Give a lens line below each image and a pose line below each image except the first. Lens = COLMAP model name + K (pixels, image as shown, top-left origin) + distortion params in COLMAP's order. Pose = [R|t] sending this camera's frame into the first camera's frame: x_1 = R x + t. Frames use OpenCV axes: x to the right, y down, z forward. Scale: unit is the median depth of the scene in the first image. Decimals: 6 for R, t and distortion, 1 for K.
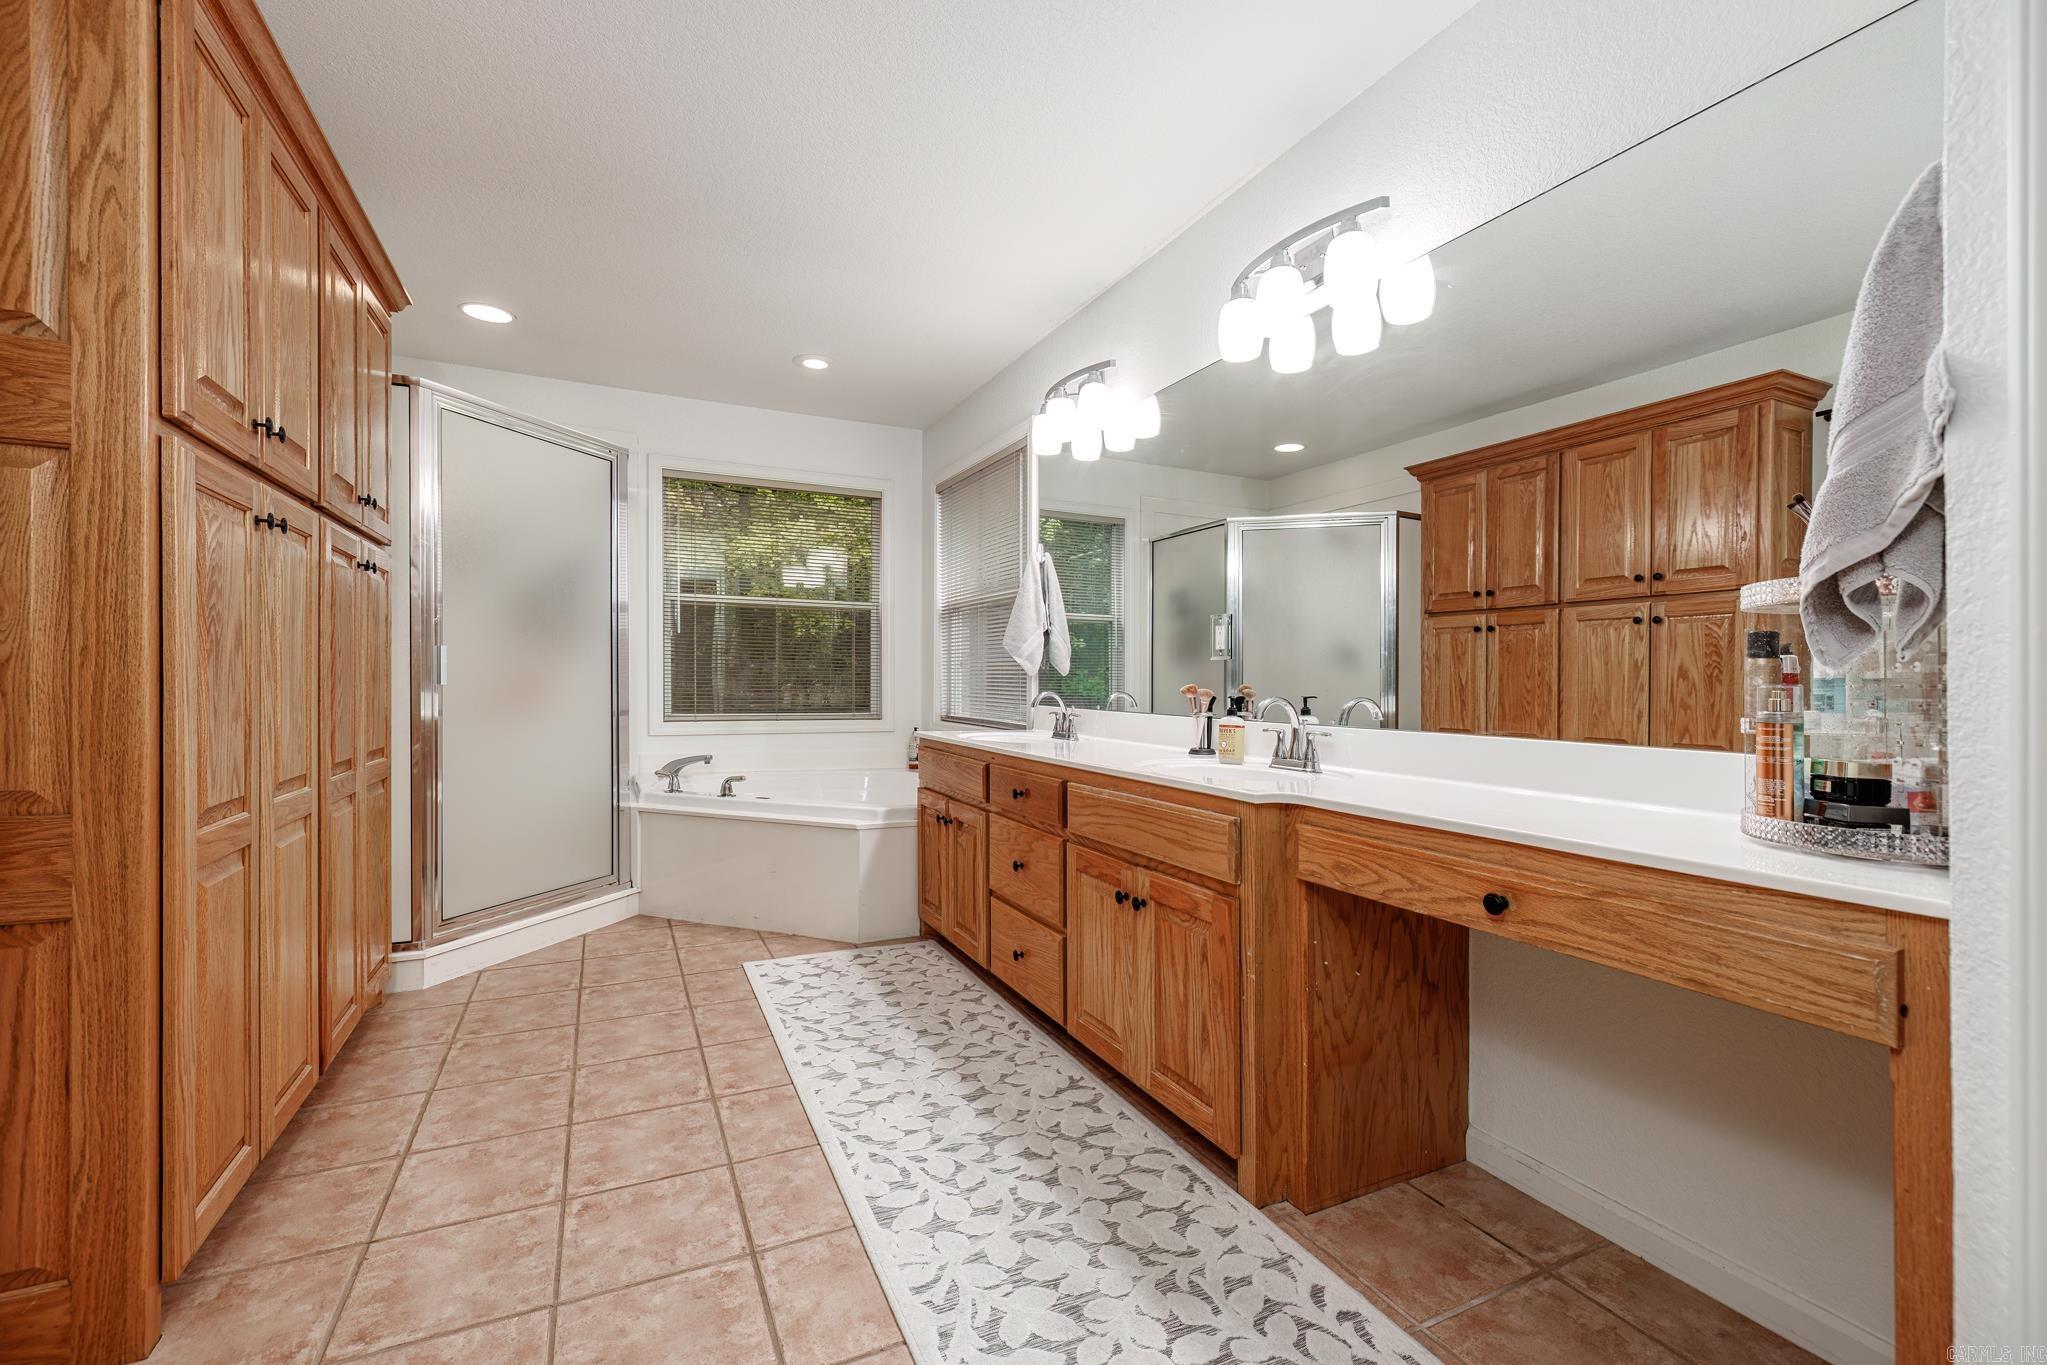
lens RADIAL K [[890.6, 0, 1058.6], [0, 890.6, 707.5], [0, 0, 1]] dist [0.000102, 0.000092]
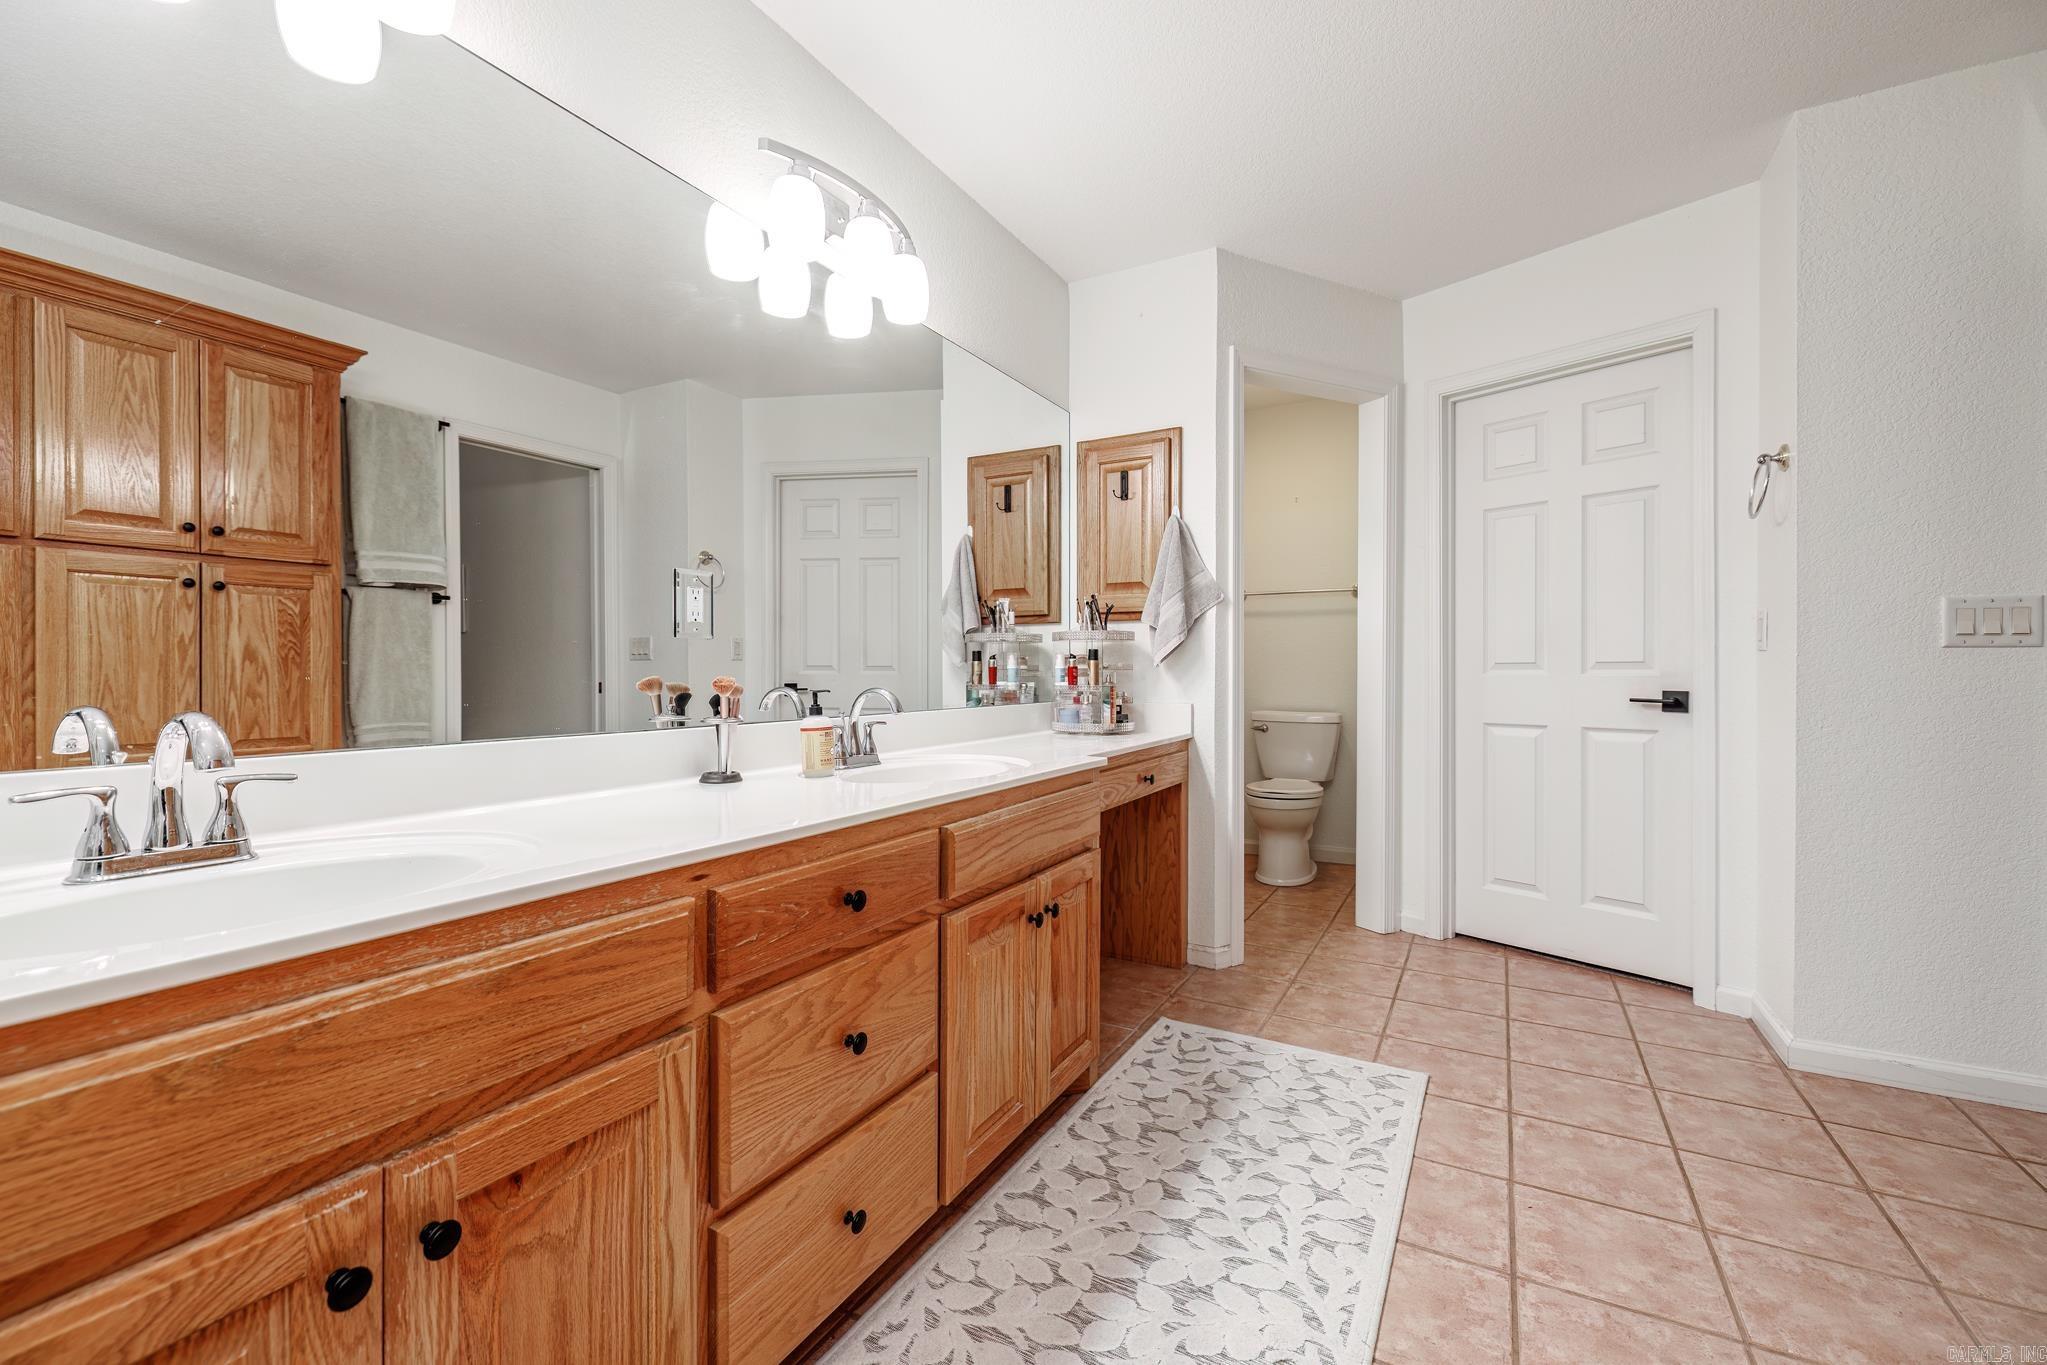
lens RADIAL K [[846.5, 0, 1020.3], [0, 846.5, 676.7], [0, 0, 1]] dist [-0.000772, 0.000142]
pose [[-0.550374, -0.014755, 0.834788, -0.654861], [0.018051, 0.999400, 0.029566, -0.052998], [-0.834723, 0.031341, -0.549777, 1.572053]]
